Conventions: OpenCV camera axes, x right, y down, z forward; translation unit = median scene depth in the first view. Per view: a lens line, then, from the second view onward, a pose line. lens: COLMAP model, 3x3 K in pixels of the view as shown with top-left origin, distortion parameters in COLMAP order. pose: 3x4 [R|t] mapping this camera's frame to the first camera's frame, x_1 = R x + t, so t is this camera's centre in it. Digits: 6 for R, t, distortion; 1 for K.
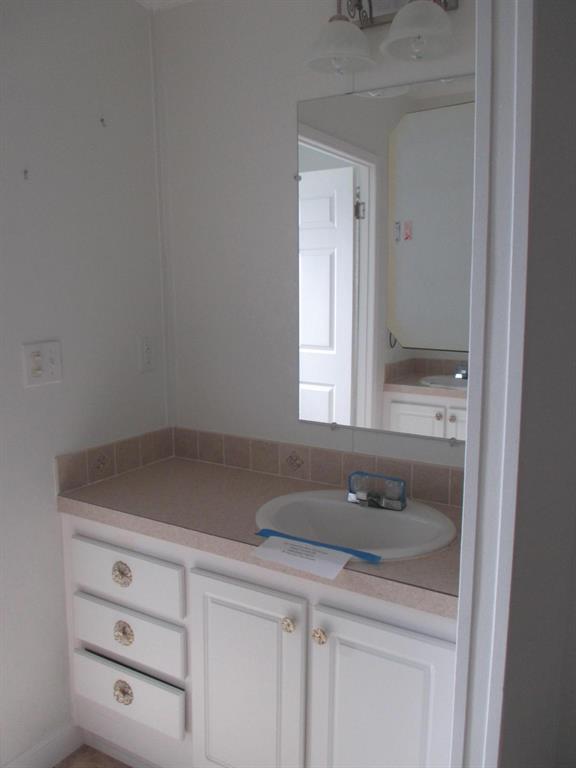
lens RADIAL K [[645.8, 0, 286.1], [0, 645.8, 382.8], [0, 0, 1]] dist [-0.015853, -0.032678]
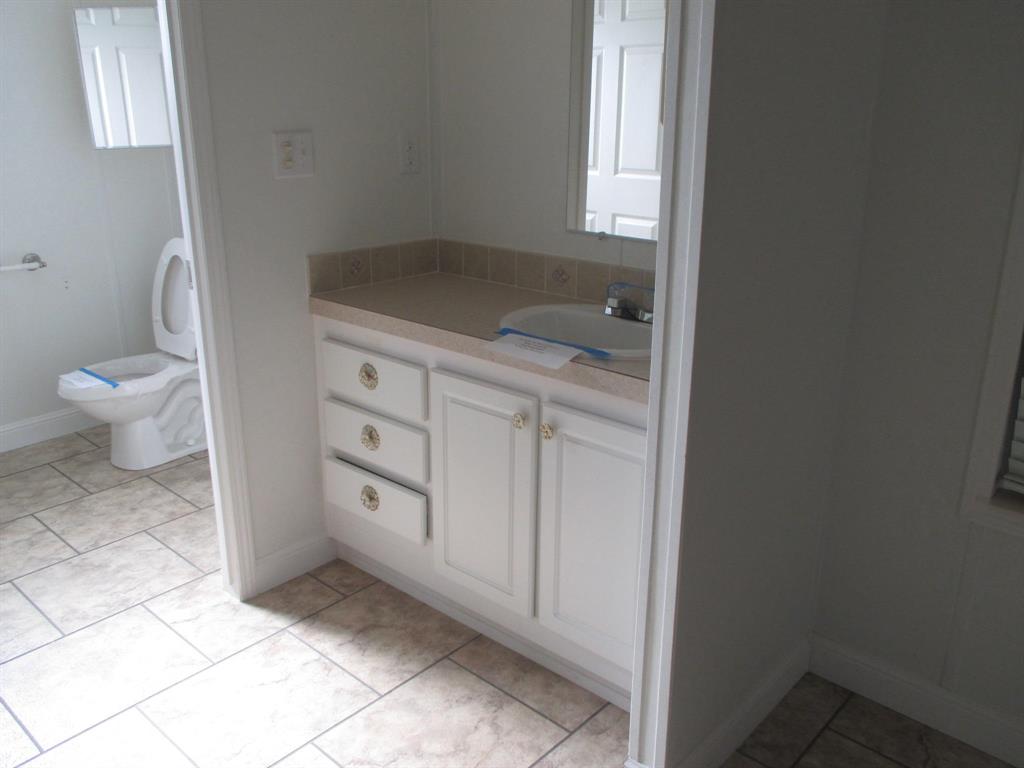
lens RADIAL K [[861.0, 0, 512.6], [0, 861.0, 387.9], [0, 0, 1]] dist [-0.015853, -0.032678]
pose [[0.983504, 0.064674, -0.168932, 0.182684], [-0.037981, 0.986915, 0.156706, 0.101851], [0.176857, -0.147704, 0.973091, -0.237805]]
